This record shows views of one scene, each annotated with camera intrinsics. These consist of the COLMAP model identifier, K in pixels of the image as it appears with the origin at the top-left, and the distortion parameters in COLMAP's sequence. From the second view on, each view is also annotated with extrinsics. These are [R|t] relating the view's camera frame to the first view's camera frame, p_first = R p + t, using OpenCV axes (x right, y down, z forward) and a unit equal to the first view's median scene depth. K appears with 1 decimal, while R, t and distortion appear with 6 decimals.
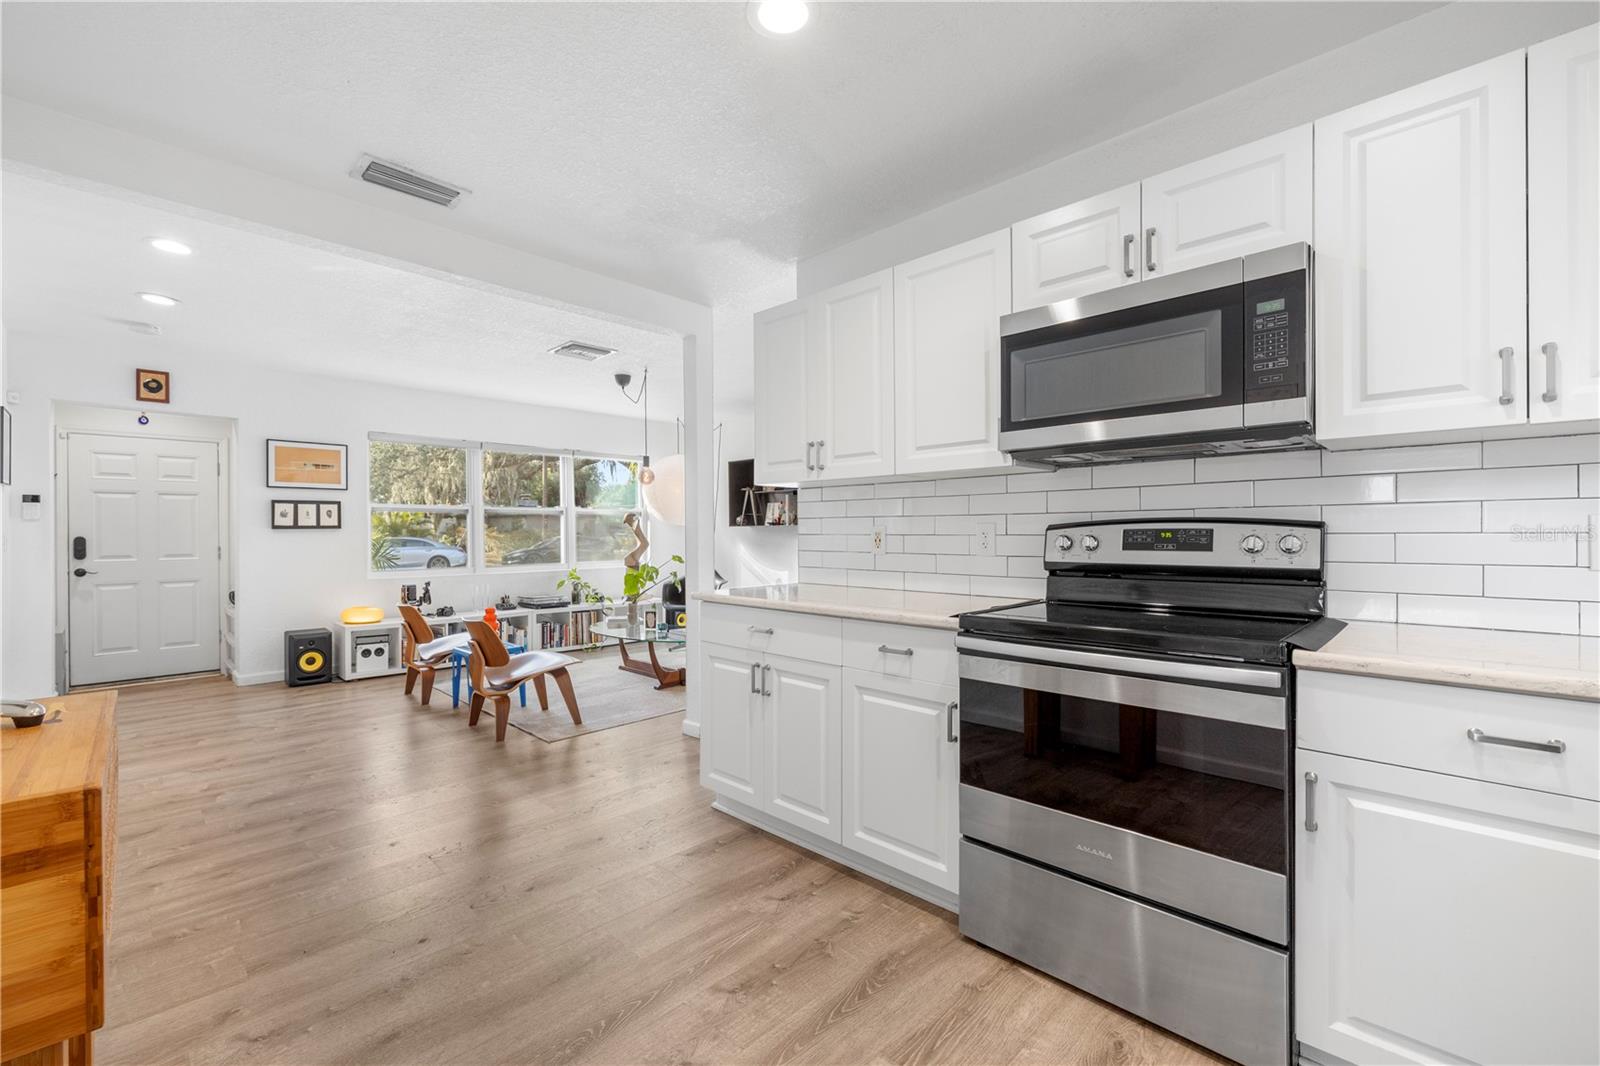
lens RADIAL K [[677.8, 0, 800.2], [0, 677.8, 533.0], [0, 0, 1]] dist [0.001903, -0.000756]
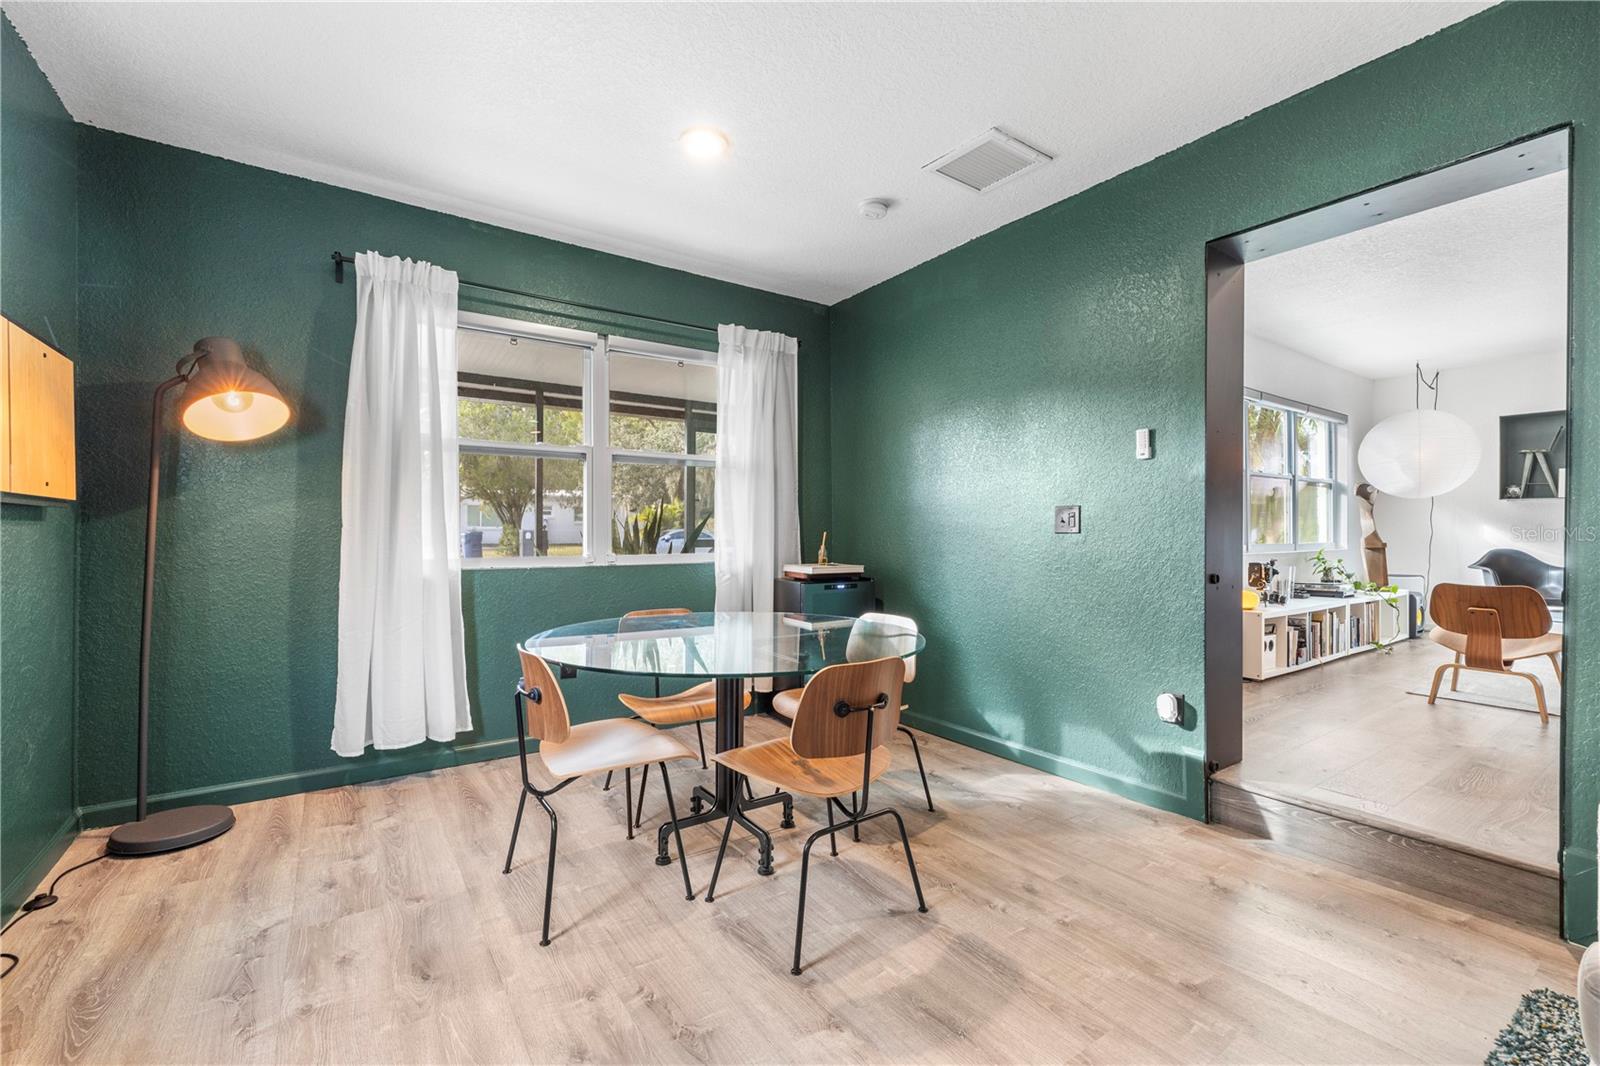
lens RADIAL K [[677.8, 0, 796.8], [0, 677.8, 531.6], [0, 0, 1]] dist [0.001903, -0.000756]
pose [[0.982411, 0.006859, -0.186608, -1.258505], [-0.006826, 0.999976, 0.000820, 0.053715], [0.186609, 0.000468, 0.982434, 0.138592]]
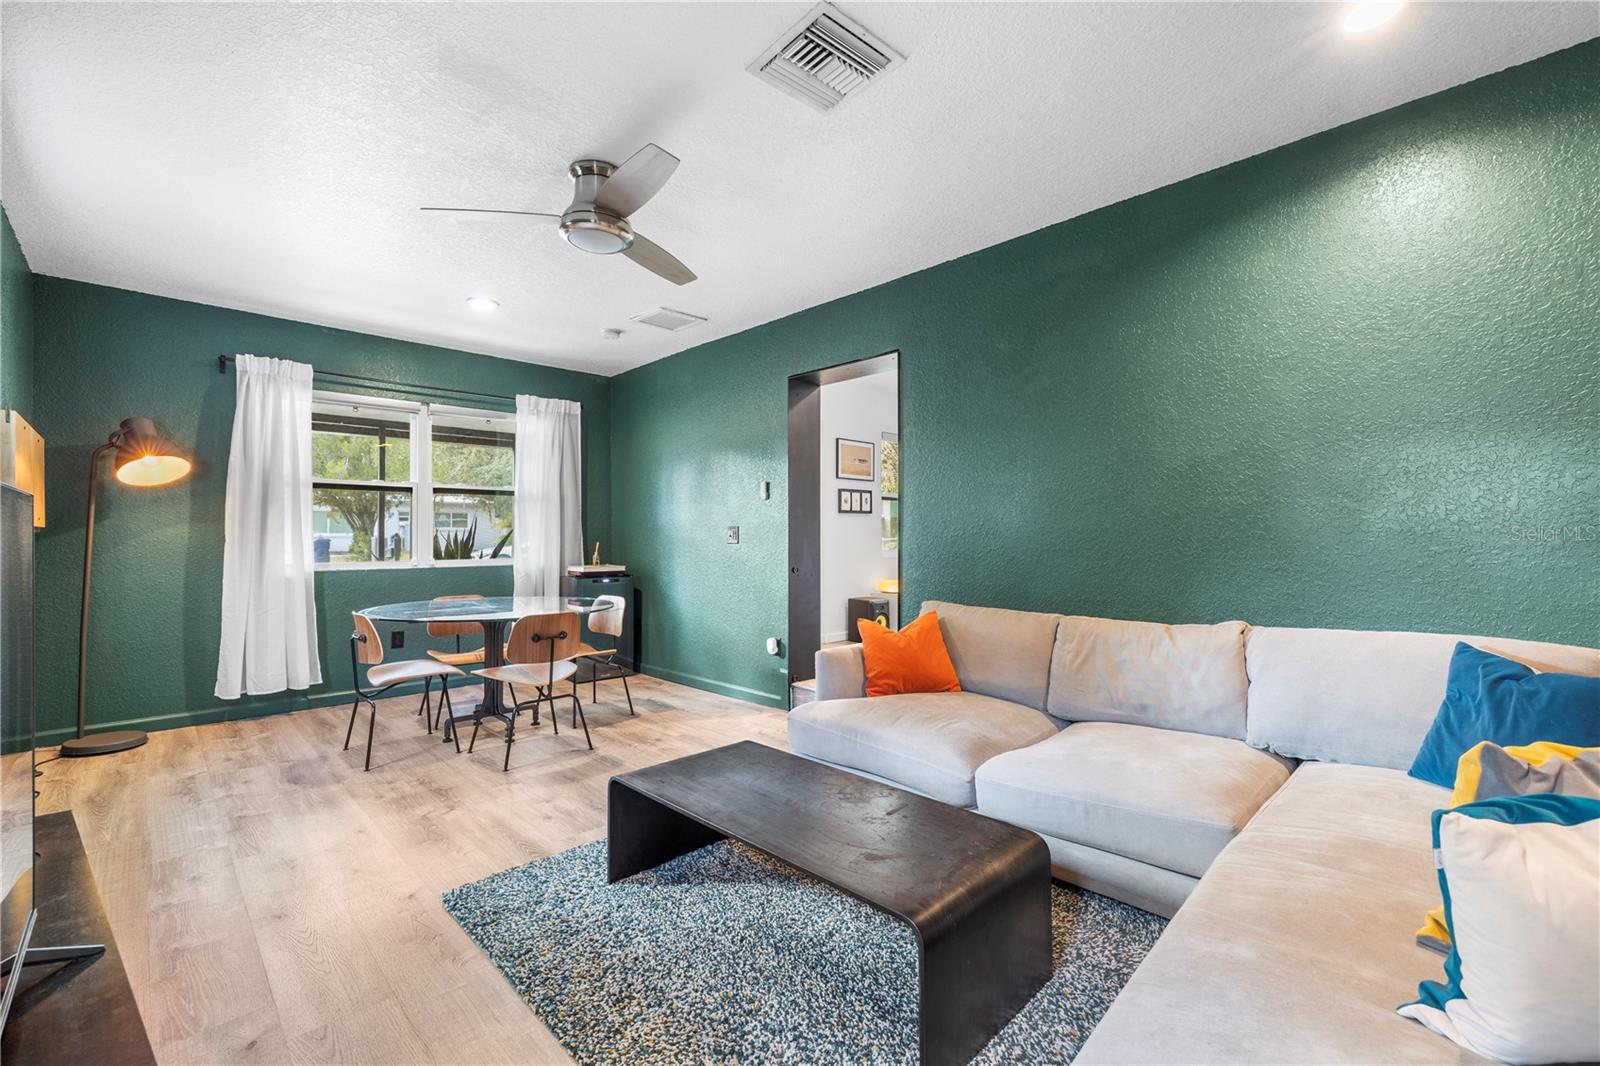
lens RADIAL K [[677.8, 0, 793.7], [0, 677.8, 527.3], [0, 0, 1]] dist [0.001903, -0.000756]
pose [[0.999745, 0.002694, -0.022400, -0.995735], [-0.002993, 0.999907, -0.013319, 0.042238], [0.022362, 0.013382, 0.999660, -0.228917]]
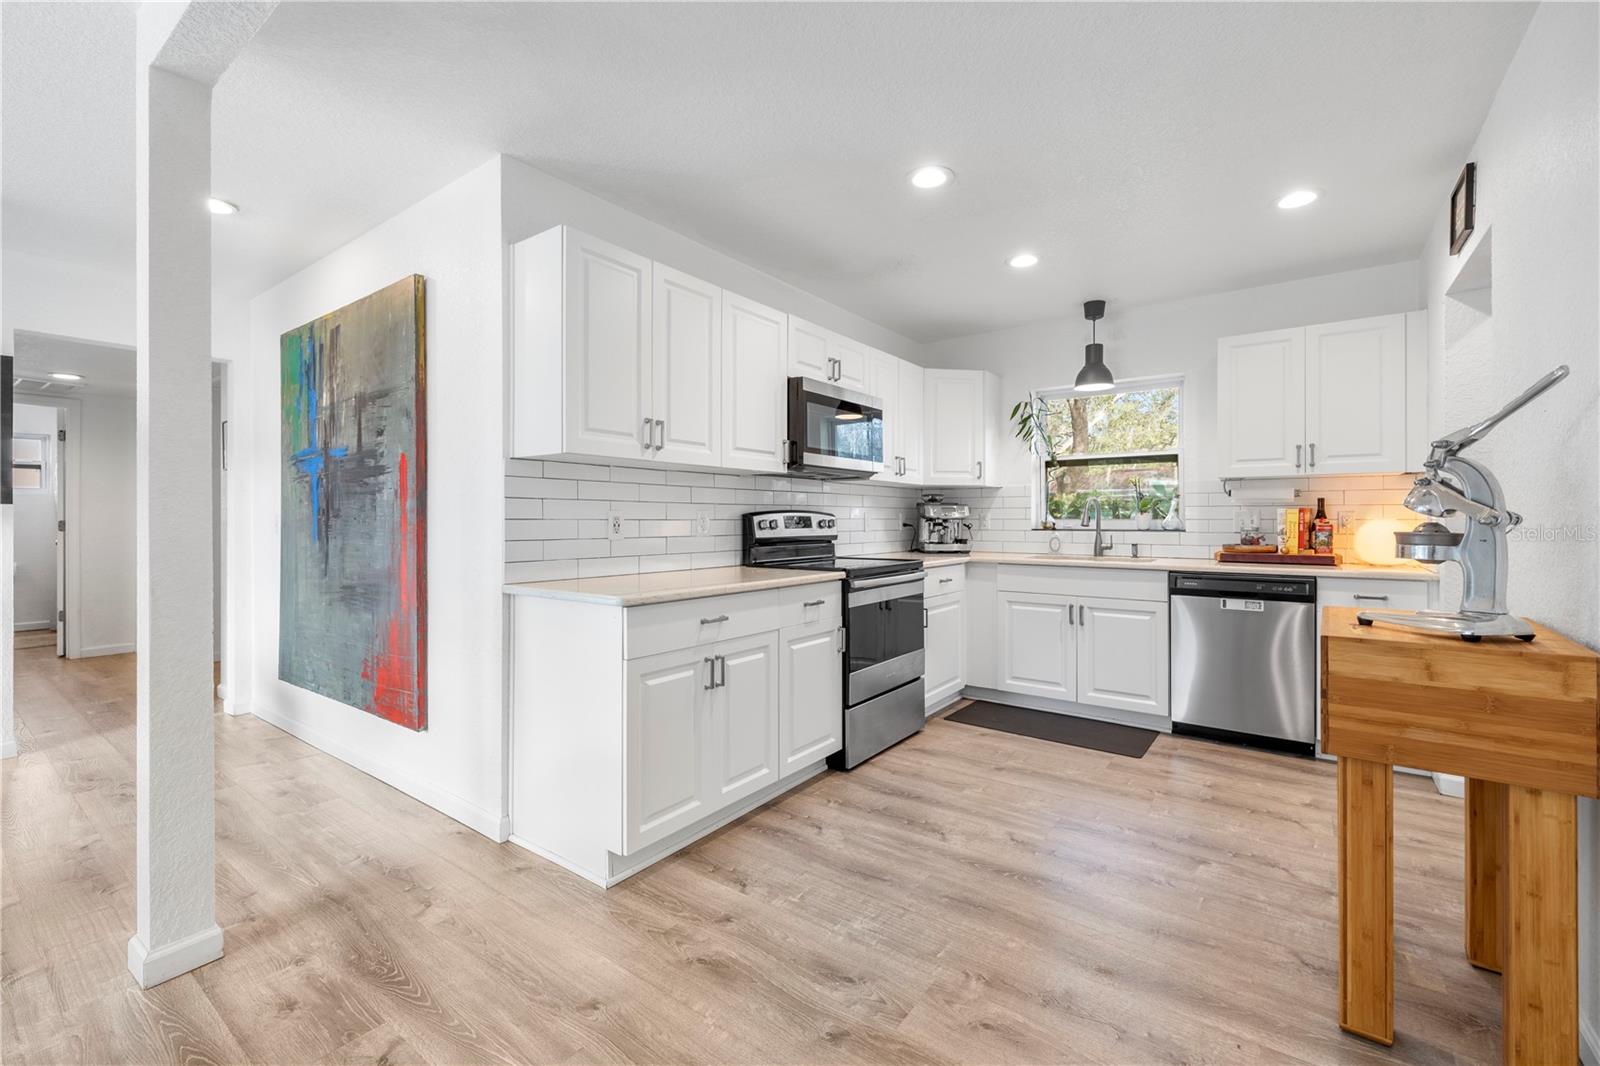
lens RADIAL K [[677.8, 0, 793.4], [0, 677.8, 517.1], [0, 0, 1]] dist [0.001903, -0.000756]
pose [[-0.130950, 0.008018, 0.991357, -0.574713], [0.003067, 0.999966, -0.007682, 0.004672], [-0.991384, 0.002034, -0.130970, 0.577939]]
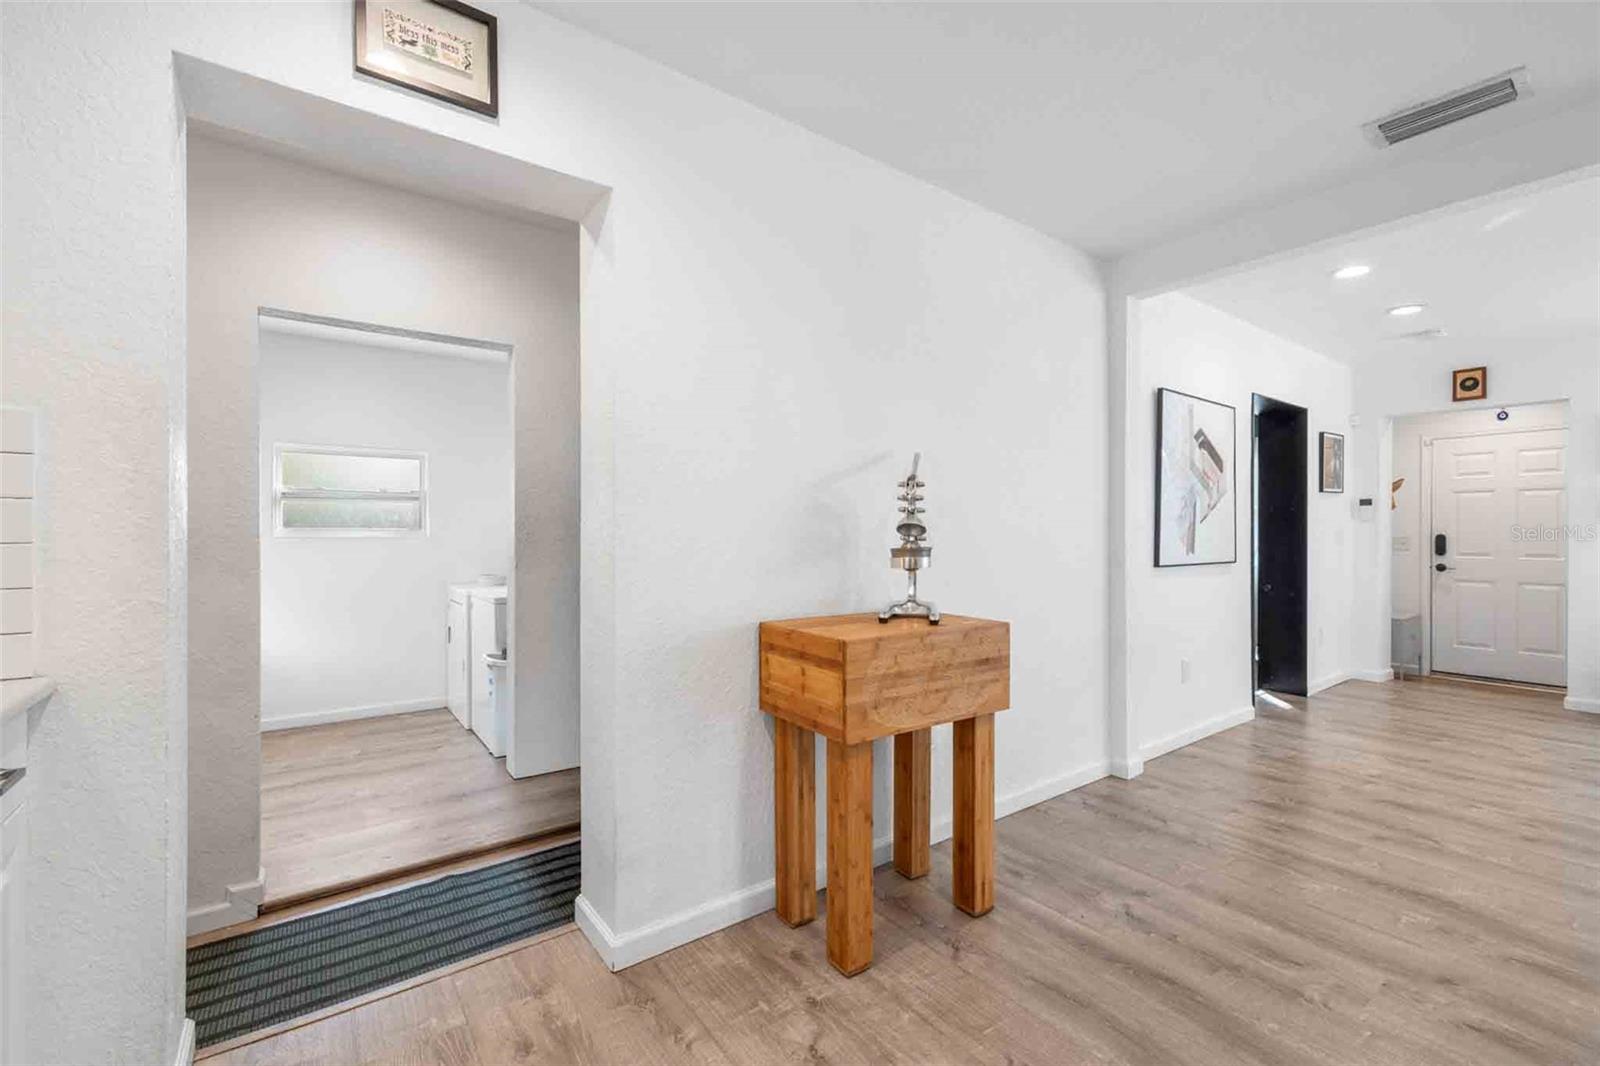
lens RADIAL K [[677.8, 0, 795.4], [0, 677.8, 532.8], [0, 0, 1]] dist [0.001903, -0.000756]
pose [[-0.163844, 0.005840, -0.986469, 0.214219], [-0.001946, 0.999979, 0.006243, -0.002266], [0.986484, 0.002943, -0.163829, 0.200921]]
